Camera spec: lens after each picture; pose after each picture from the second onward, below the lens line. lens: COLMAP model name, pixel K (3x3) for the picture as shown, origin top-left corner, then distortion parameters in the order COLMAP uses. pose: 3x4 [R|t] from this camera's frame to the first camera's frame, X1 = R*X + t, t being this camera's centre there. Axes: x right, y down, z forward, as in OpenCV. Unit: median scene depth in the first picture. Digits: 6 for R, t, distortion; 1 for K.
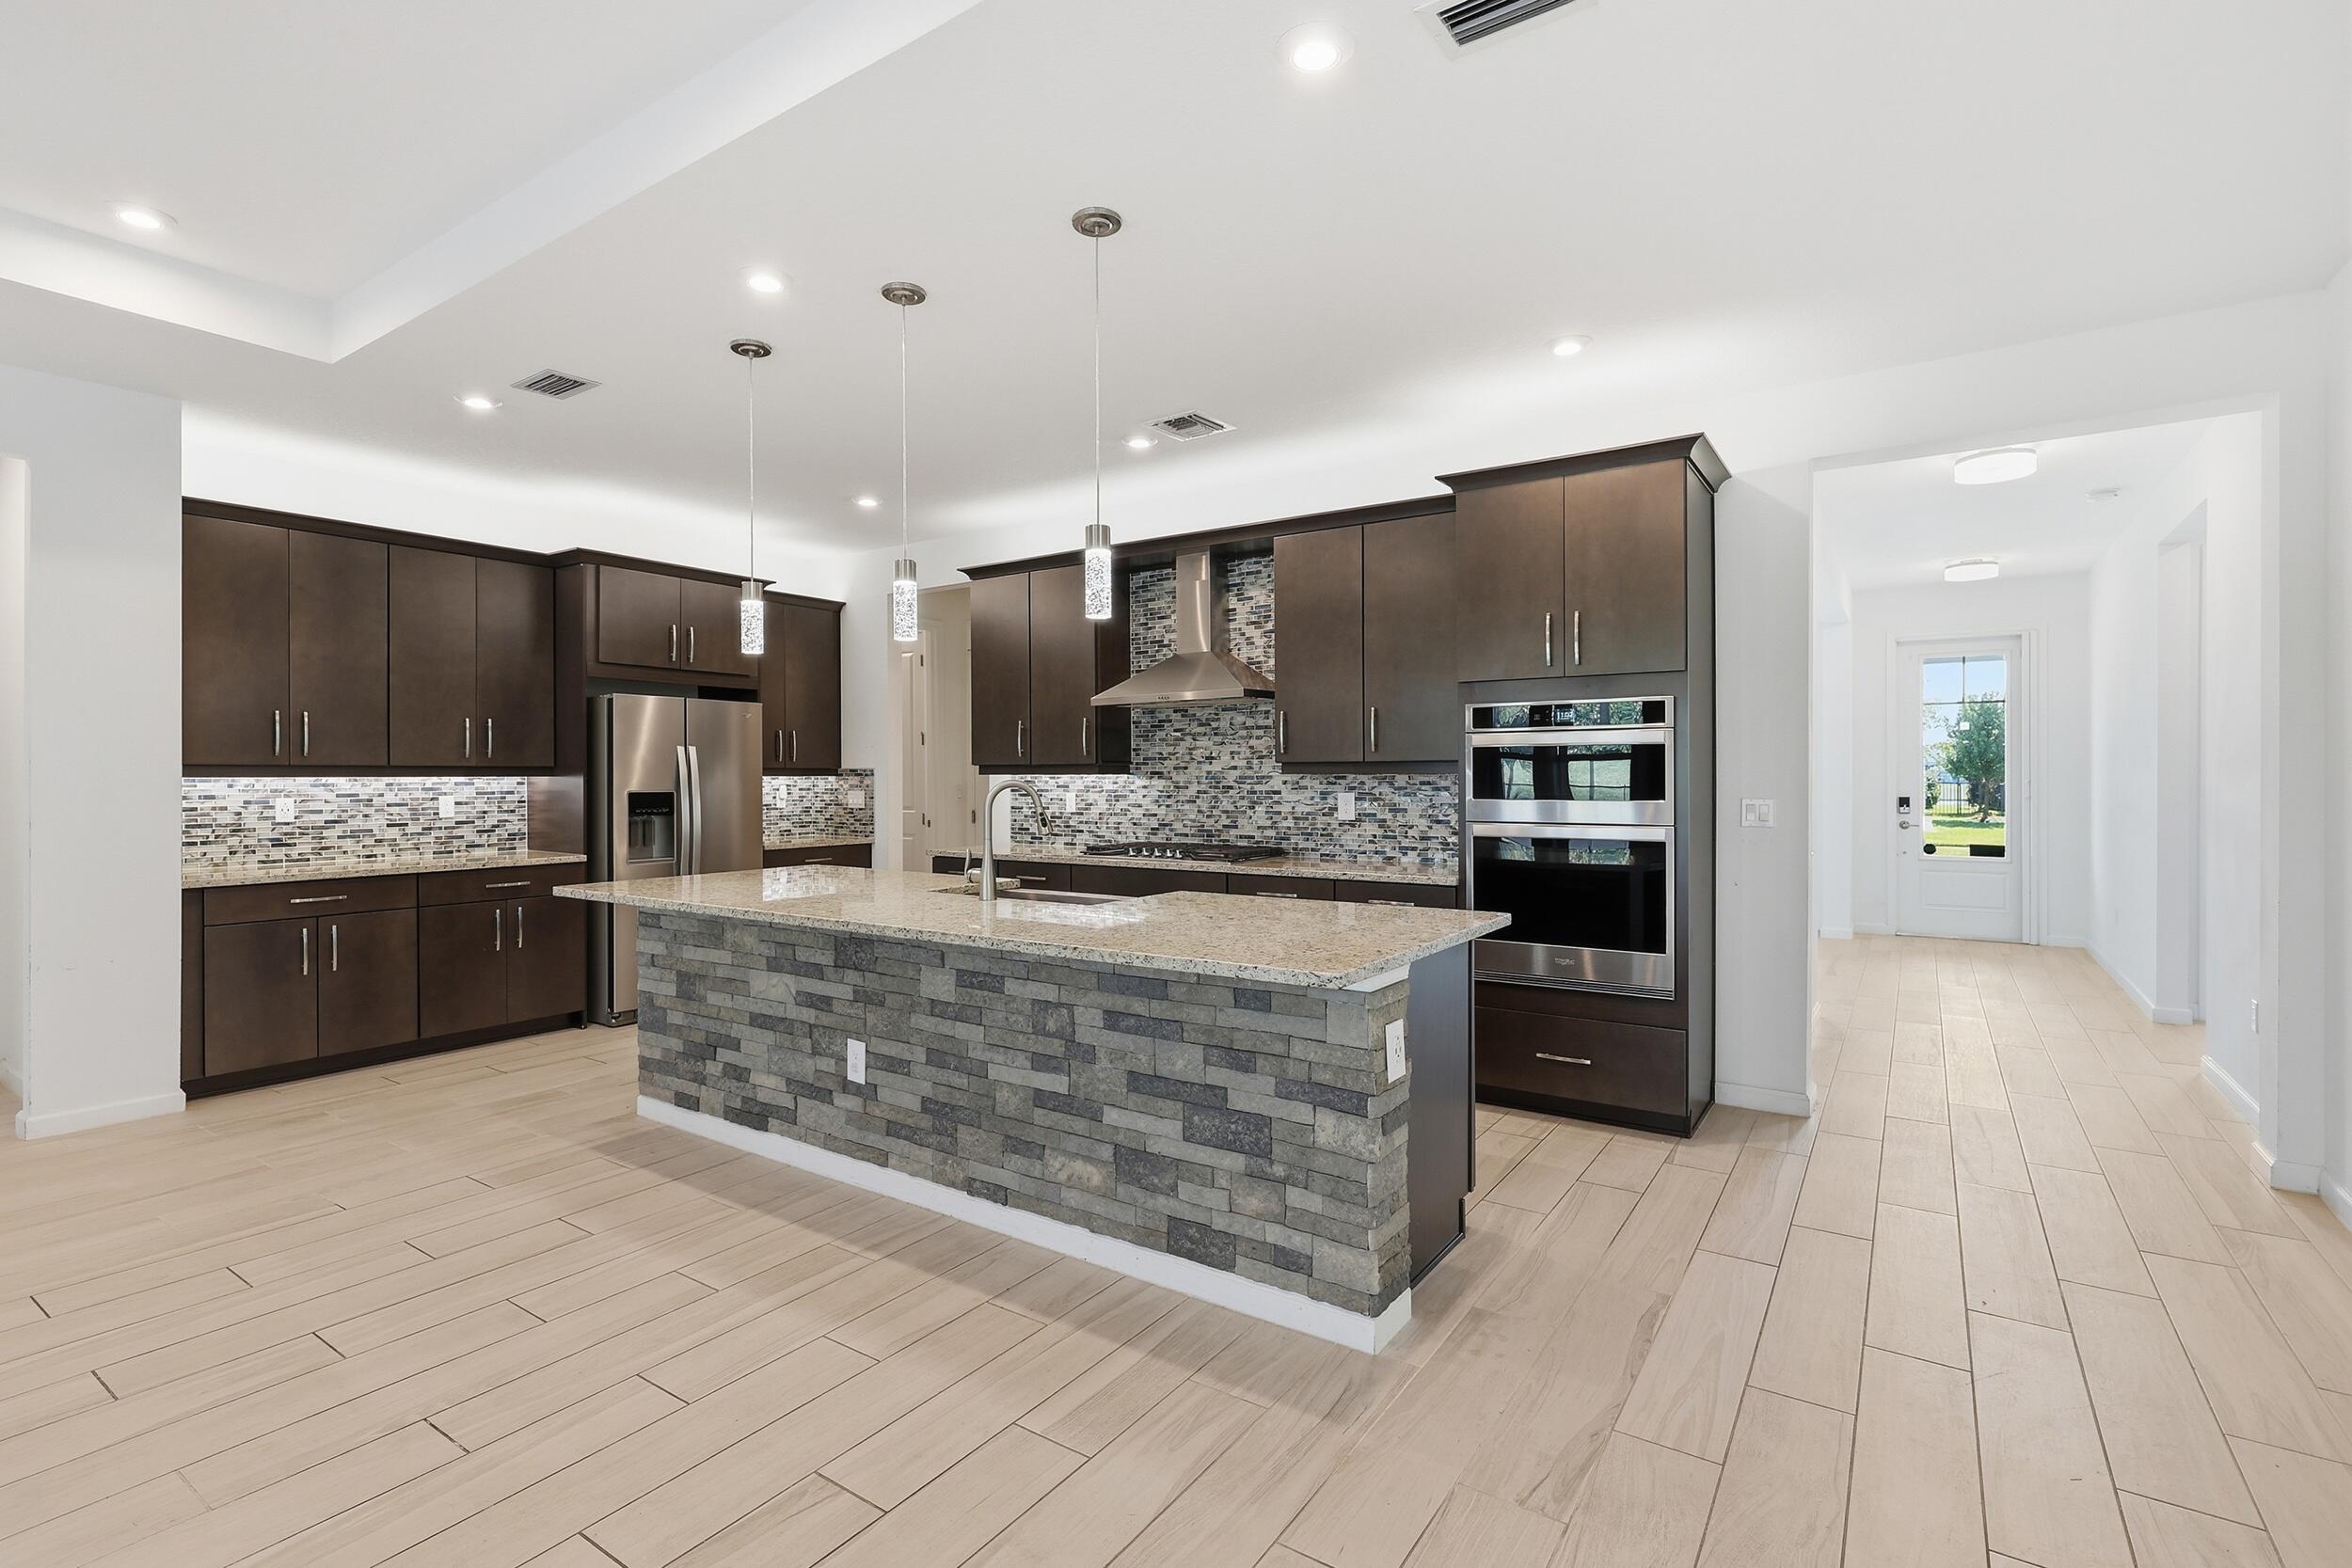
lens RADIAL K [[1087.7, 0, 1168.3], [0, 1087.7, 779.4], [0, 0, 1]] dist [-0.000377, -0.000065]
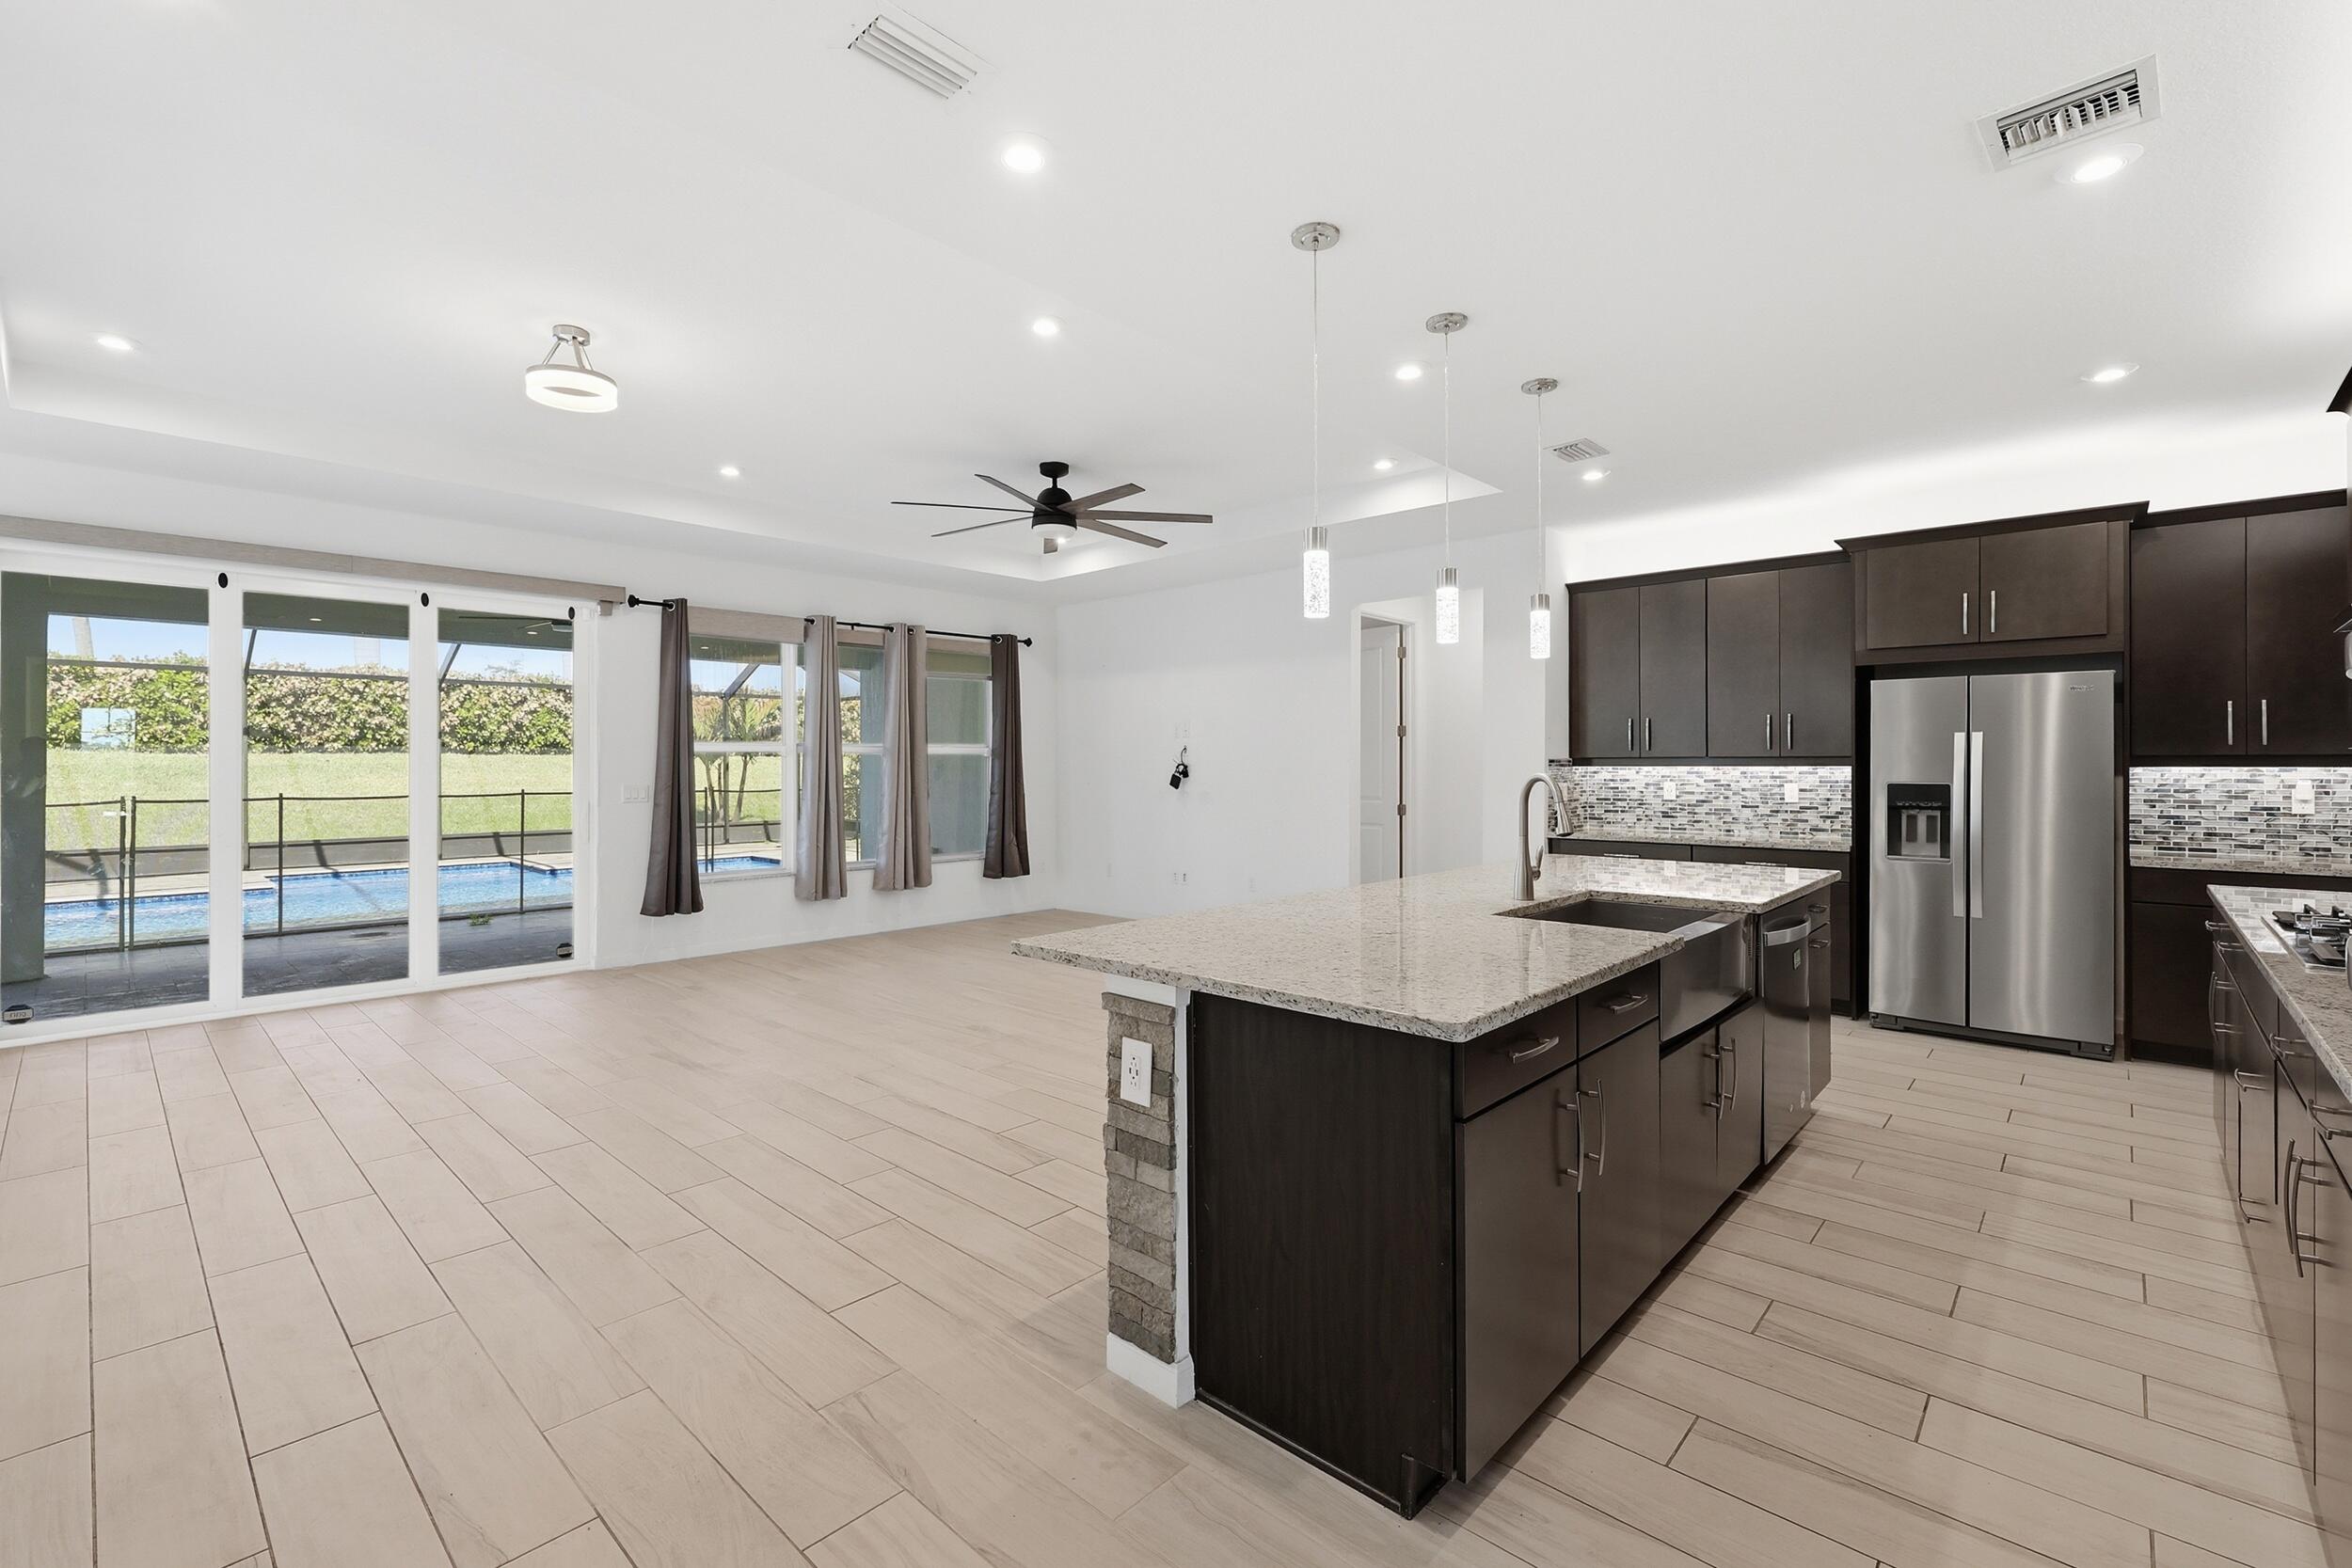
lens RADIAL K [[1016.6, 0, 1179.7], [0, 1016.6, 762.9], [0, 0, 1]] dist [-0.001011, -0.000041]
pose [[-0.143744, -0.000506, -0.989615, 0.532795], [-0.002567, 0.999997, -0.000138, -0.004743], [0.989612, 0.002520, -0.143744, 0.589896]]
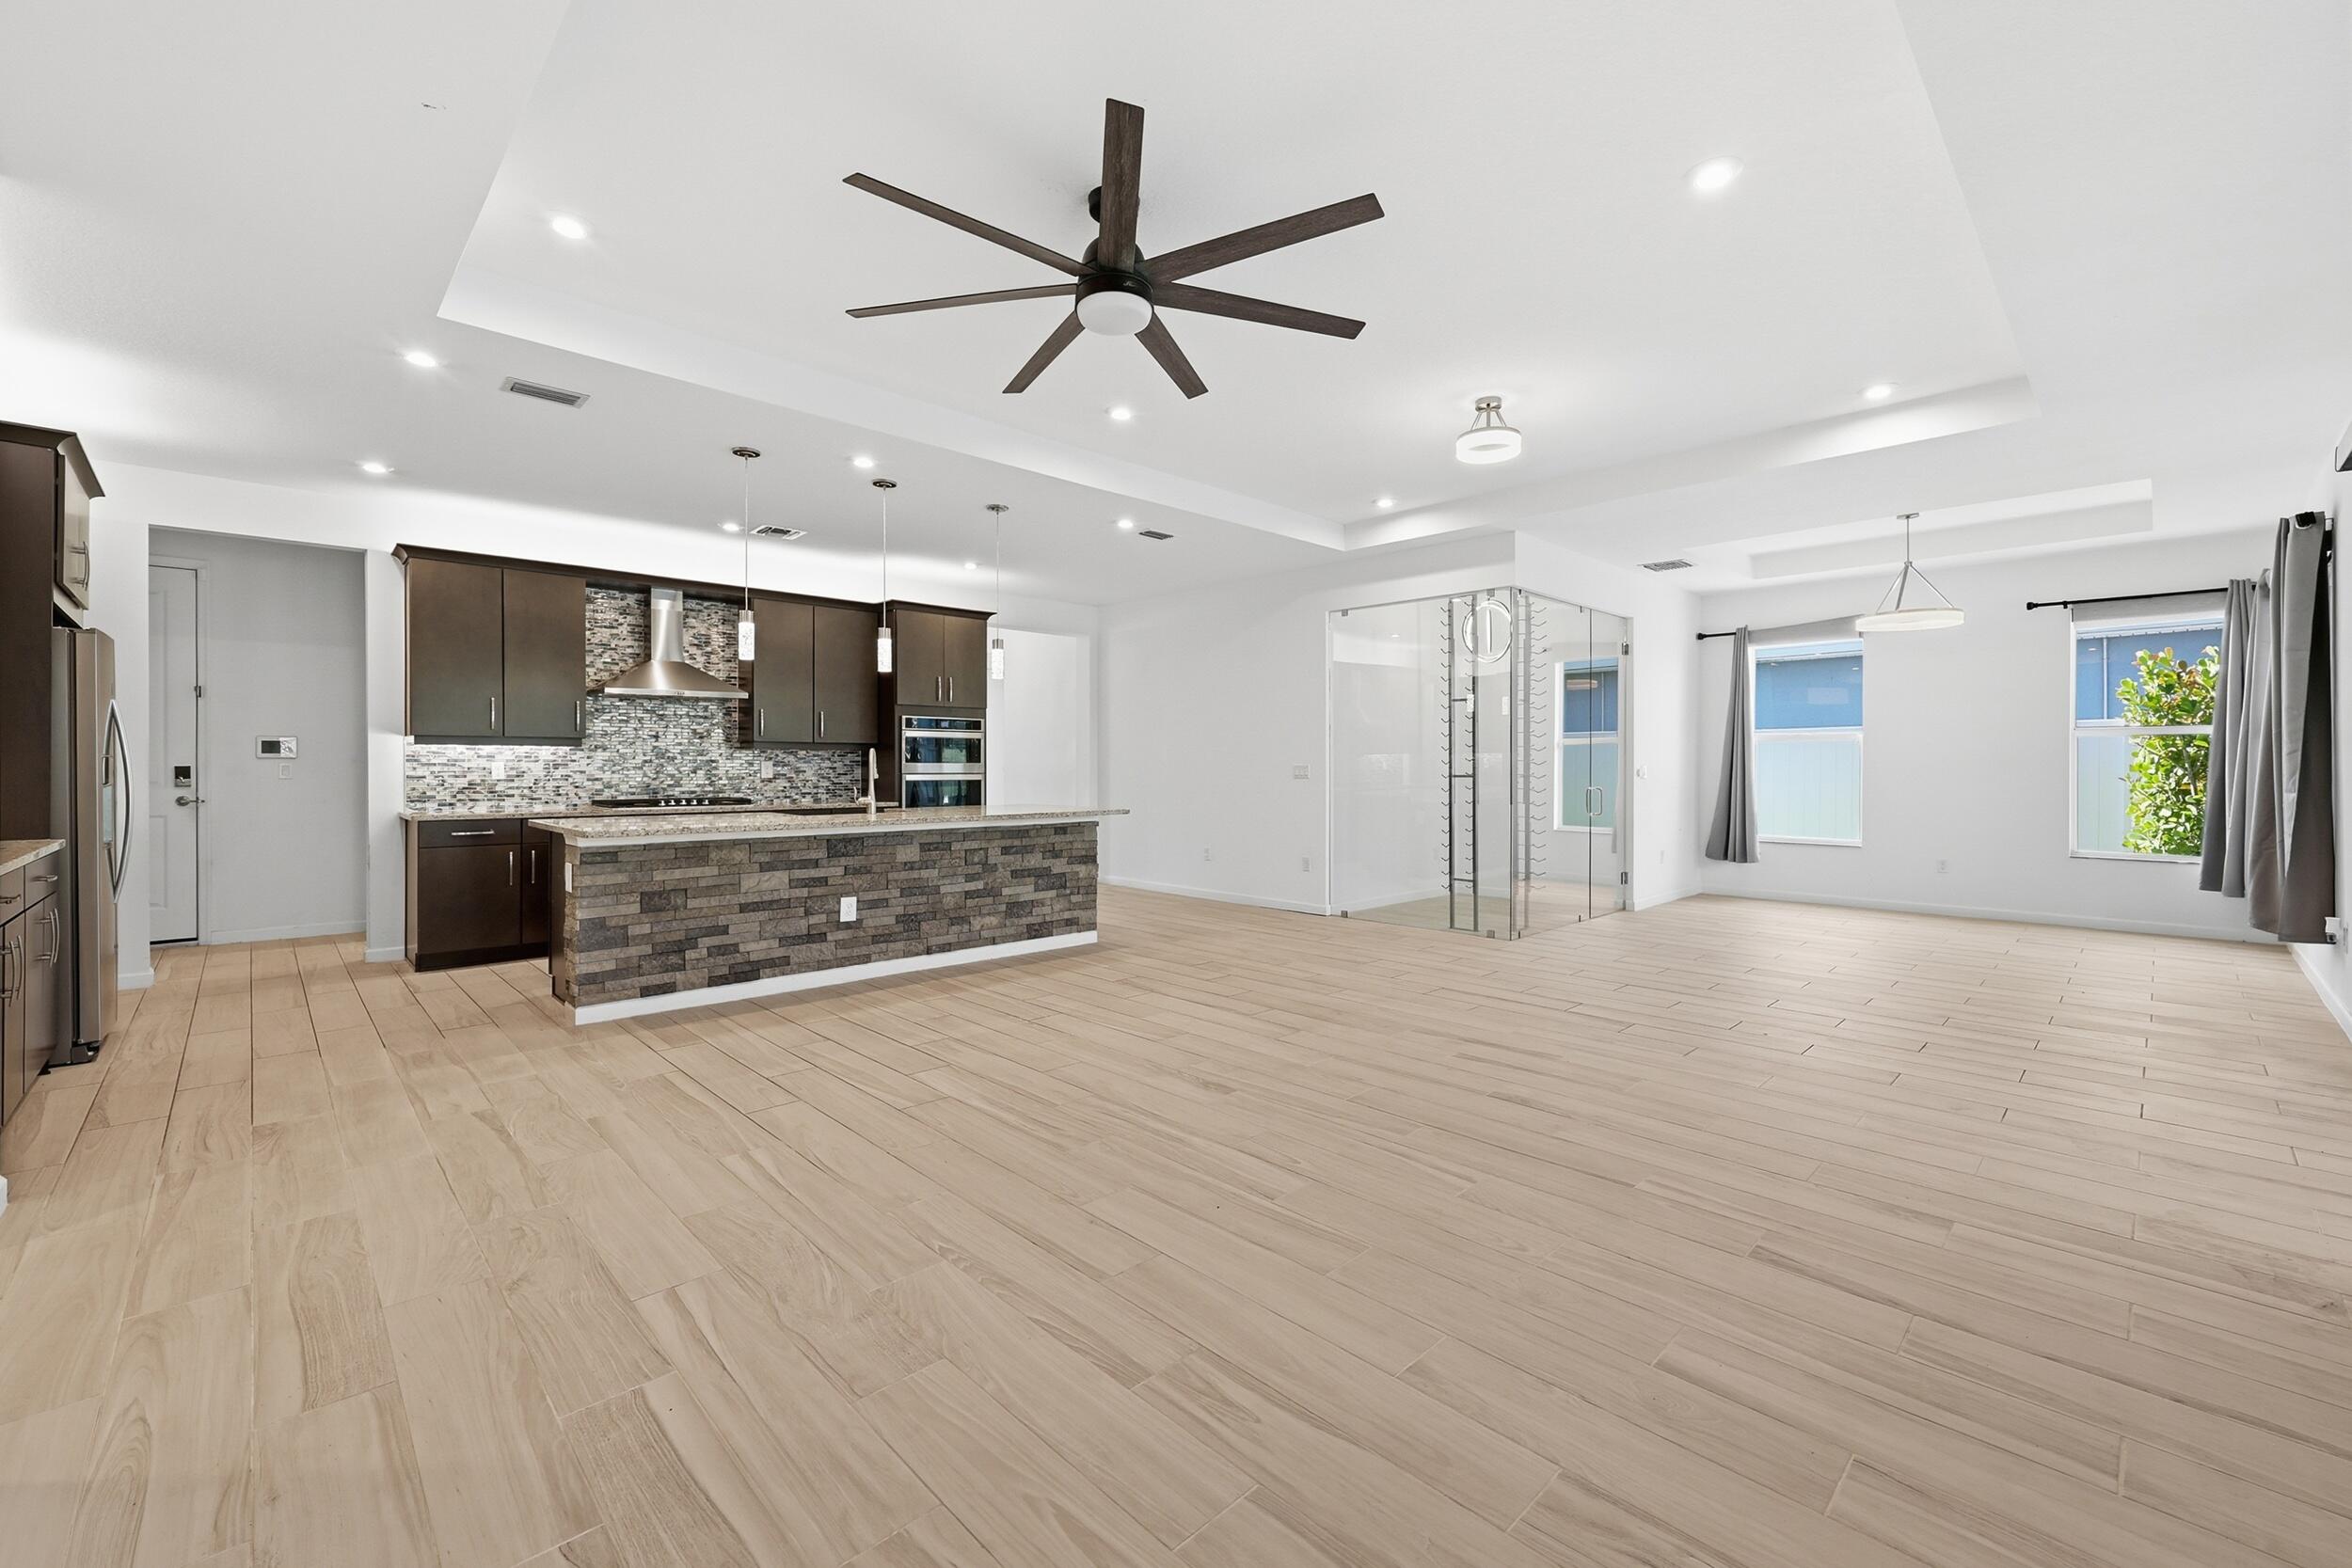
lens RADIAL K [[951.8, 0, 1178.1], [0, 951.8, 767.8], [0, 0, 1]] dist [-0.000807, -0.000126]
pose [[0.198790, 0.000215, 0.980042, -1.152610], [0.002223, 0.999997, -0.000670, 0.025582], [-0.980040, 0.002312, 0.198789, 0.128596]]
